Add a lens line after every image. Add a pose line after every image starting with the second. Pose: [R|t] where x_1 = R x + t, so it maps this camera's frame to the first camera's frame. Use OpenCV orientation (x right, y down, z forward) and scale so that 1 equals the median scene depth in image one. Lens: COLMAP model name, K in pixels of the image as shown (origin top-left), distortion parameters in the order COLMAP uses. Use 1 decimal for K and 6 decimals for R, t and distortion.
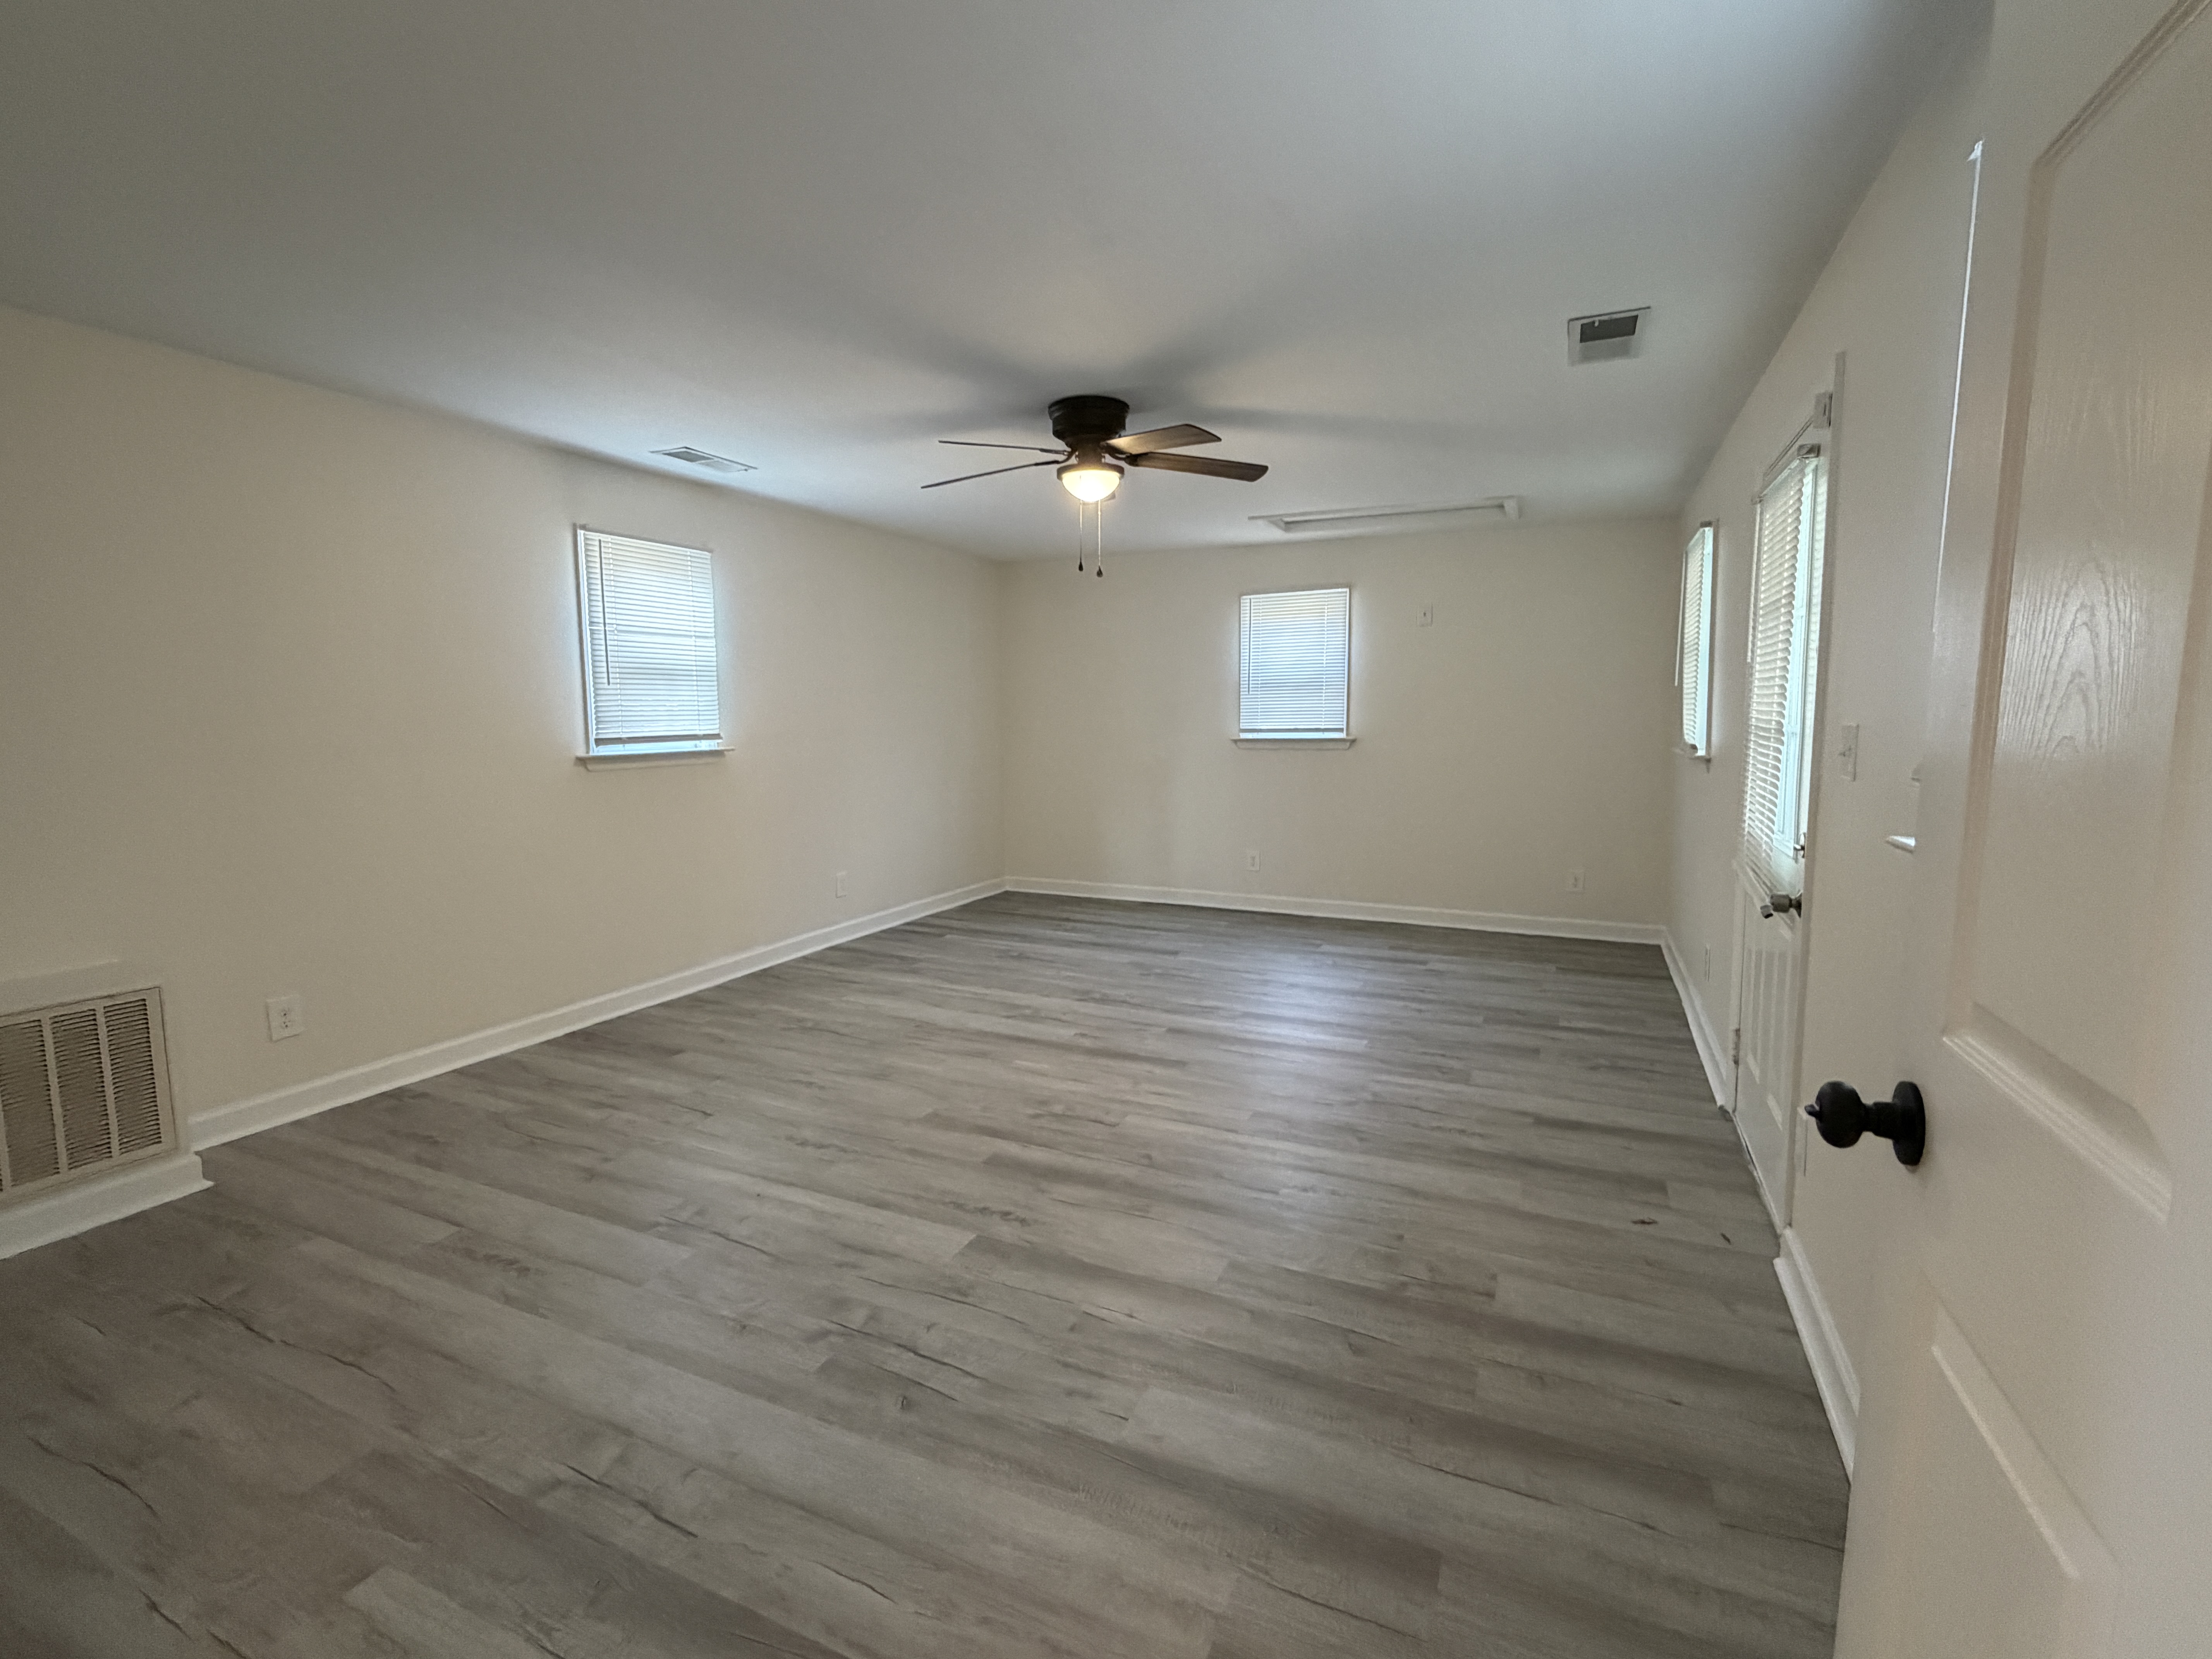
lens RADIAL K [[1002.2, 0, 1110.5], [0, 1002.2, 821.8], [0, 0, 1]] dist [0.003698, 0.000473]
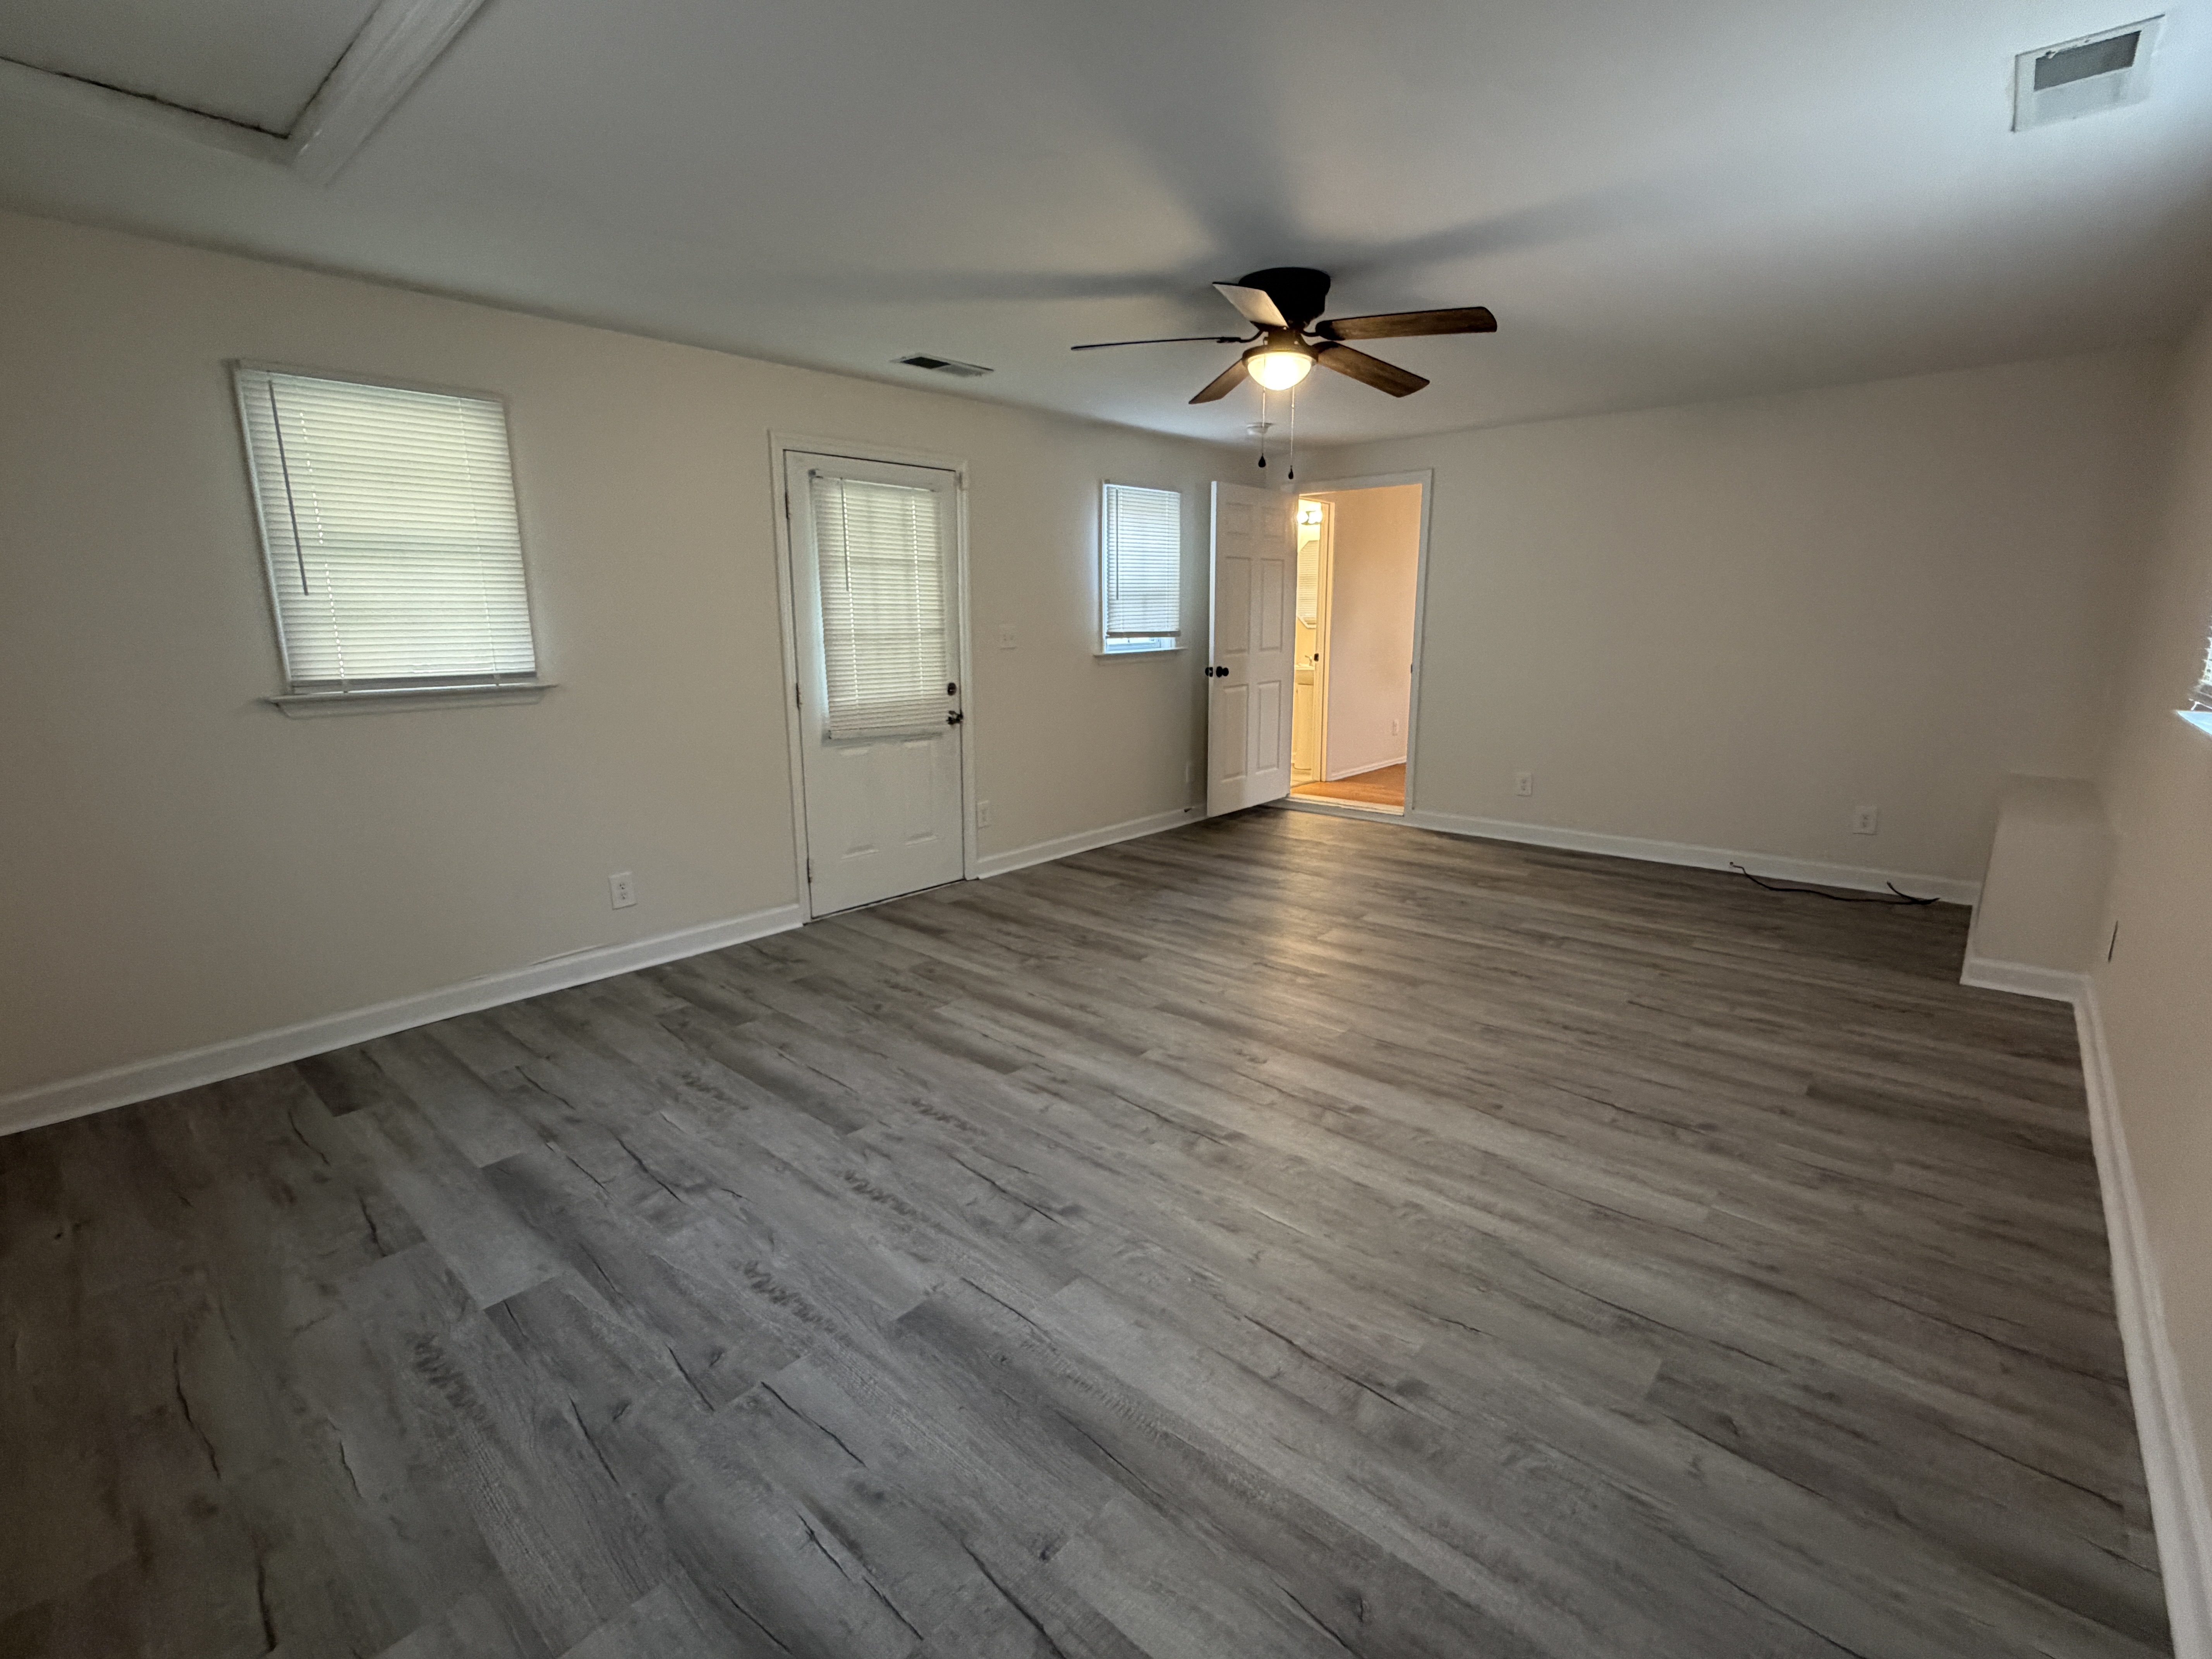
lens RADIAL K [[1002.2, 0, 1108.9], [0, 1002.2, 824.9], [0, 0, 1]] dist [0.003698, 0.000473]
pose [[-0.957304, -0.051965, 0.284375, -0.141394], [0.041357, 0.948974, 0.312632, -0.219458], [-0.286110, 0.311044, -0.906307, 1.840408]]
